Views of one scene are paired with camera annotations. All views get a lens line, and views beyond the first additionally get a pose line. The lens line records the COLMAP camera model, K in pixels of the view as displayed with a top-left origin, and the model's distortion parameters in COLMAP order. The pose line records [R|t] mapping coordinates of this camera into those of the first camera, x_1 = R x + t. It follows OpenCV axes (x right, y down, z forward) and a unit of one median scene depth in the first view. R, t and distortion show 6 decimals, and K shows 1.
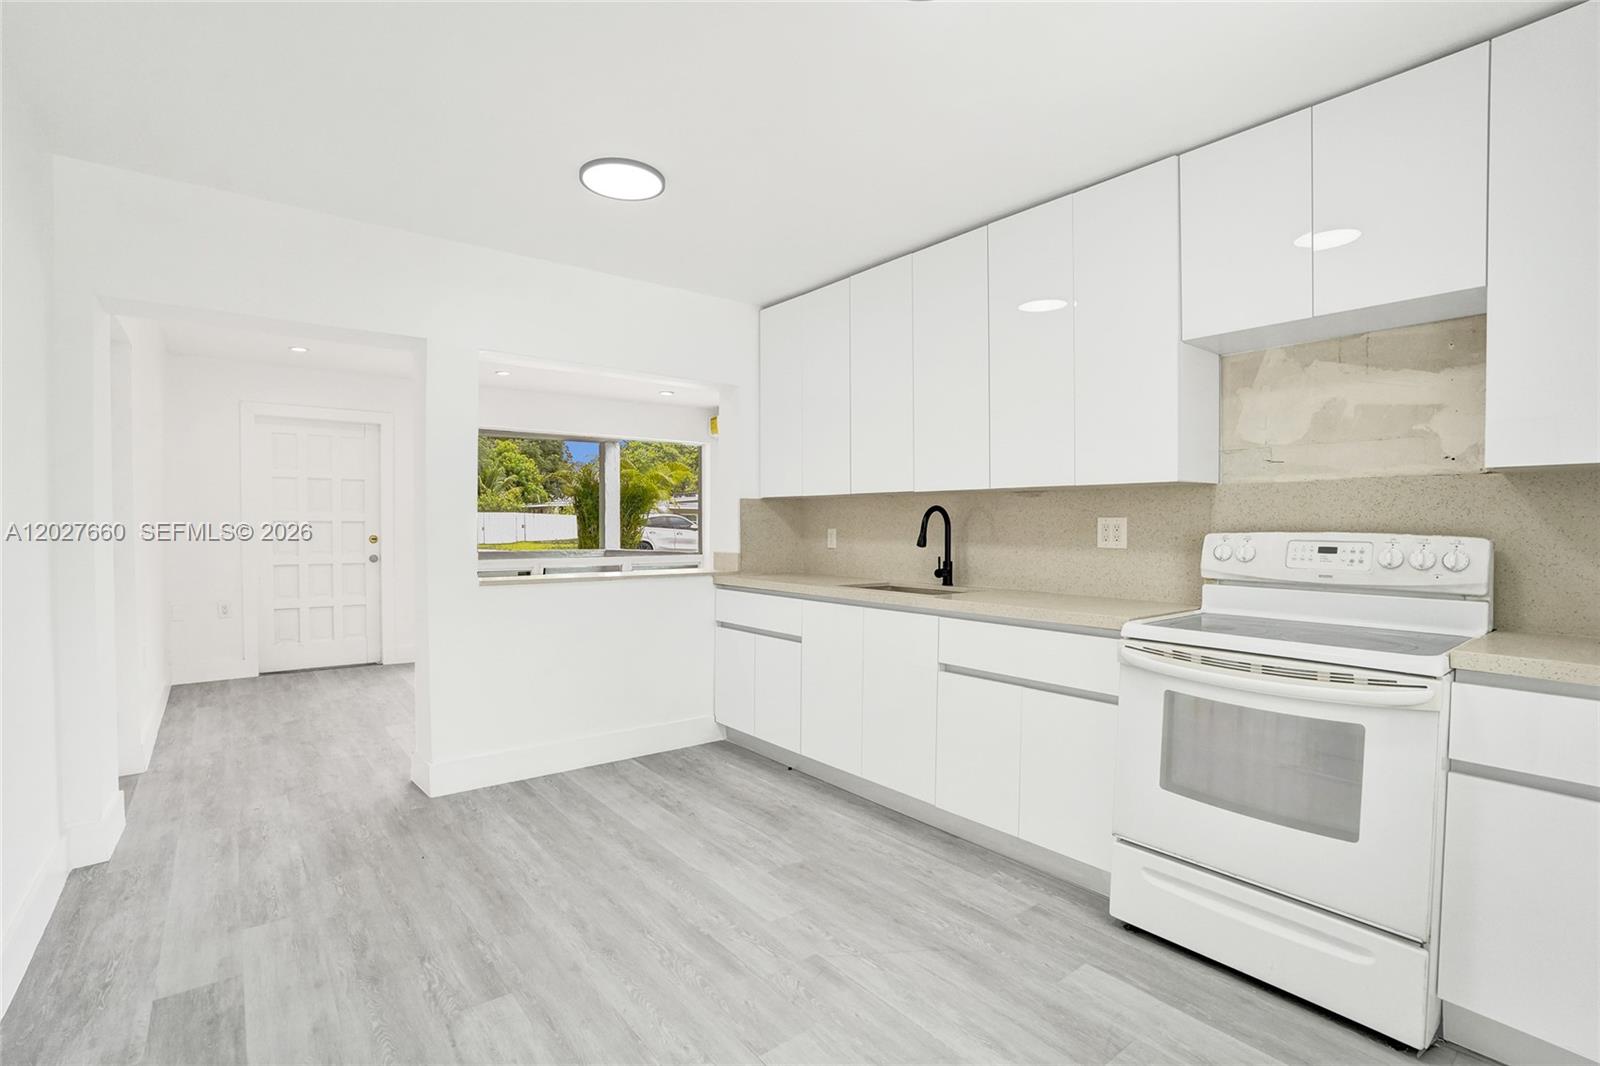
lens RADIAL K [[759.3, 0, 794.7], [0, 759.3, 537.0], [0, 0, 1]] dist [-0.035763, 0.012544]
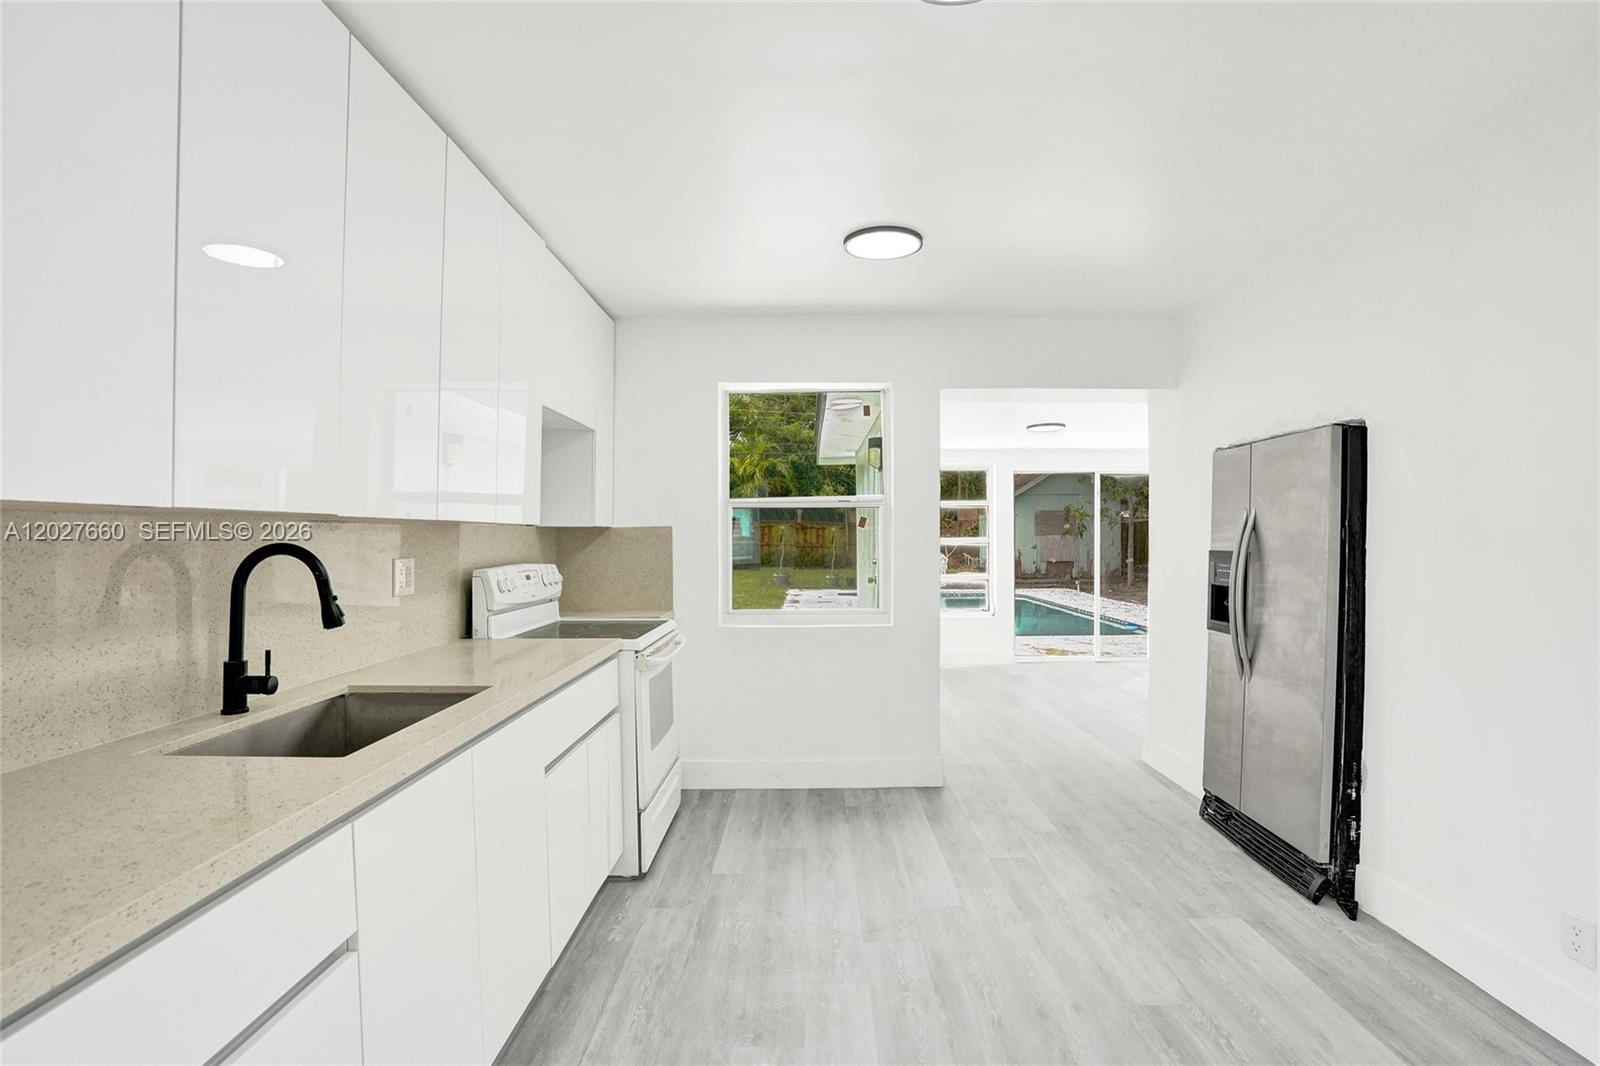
lens RADIAL K [[759.3, 0, 788.5], [0, 759.3, 541.1], [0, 0, 1]] dist [-0.035763, 0.012544]
pose [[-0.779546, -0.001093, 0.626343, -0.643927], [0.008654, 0.999884, 0.012515, -0.078362], [-0.626285, 0.015176, -0.779447, 2.100293]]
